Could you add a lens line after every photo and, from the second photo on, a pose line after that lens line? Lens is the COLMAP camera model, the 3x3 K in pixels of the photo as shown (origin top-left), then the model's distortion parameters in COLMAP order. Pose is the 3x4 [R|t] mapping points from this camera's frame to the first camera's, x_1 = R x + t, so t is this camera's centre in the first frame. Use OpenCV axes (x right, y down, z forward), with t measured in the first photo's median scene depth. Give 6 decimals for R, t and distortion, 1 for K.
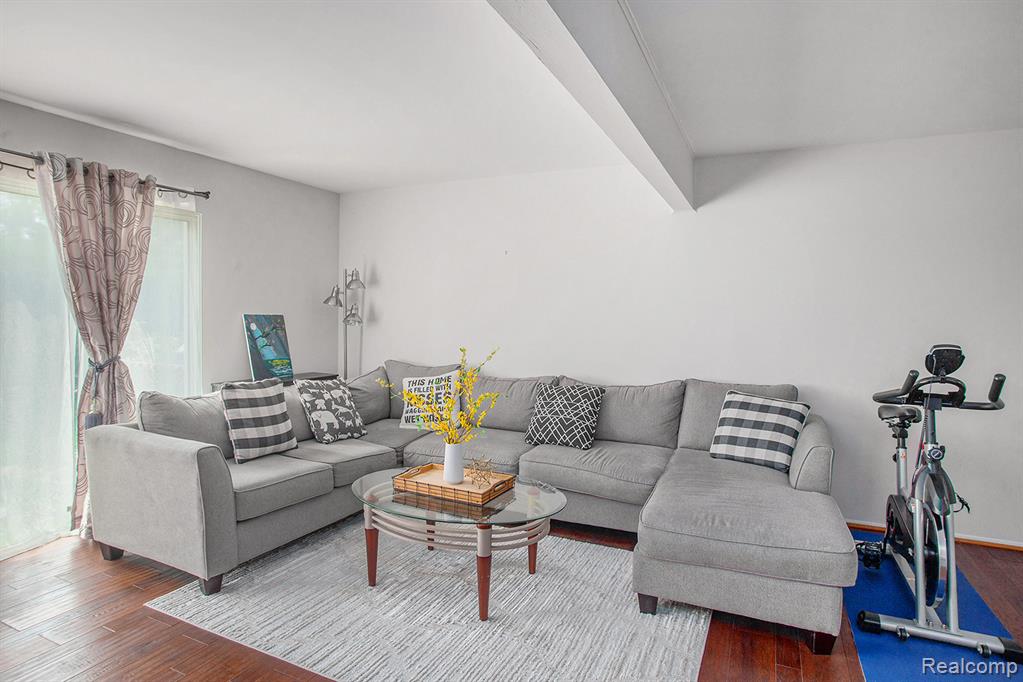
lens RADIAL K [[576.3, 0, 500.1], [0, 576.3, 324.2], [0, 0, 1]] dist [-0.008136, 0.000926]
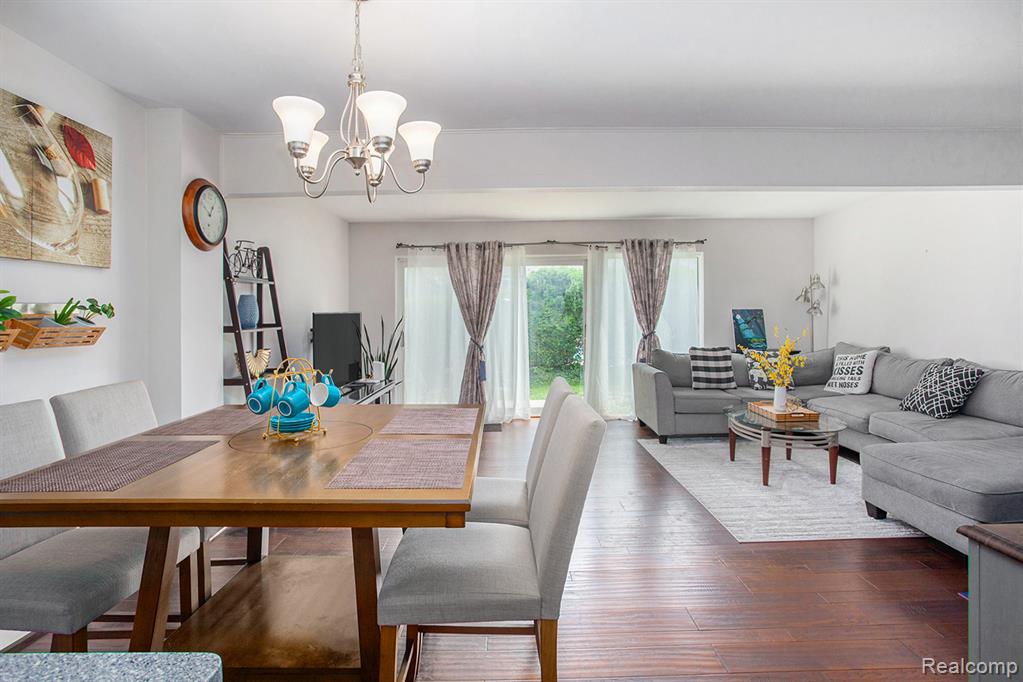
lens RADIAL K [[498.3, 0, 501.1], [0, 498.3, 304.8], [0, 0, 1]] dist [-0.020903, 0.000289]
pose [[0.427835, -0.028751, -0.903399, 0.661406], [0.003512, 0.999539, -0.030148, 0.012304], [0.903850, 0.009726, 0.427739, -0.231943]]
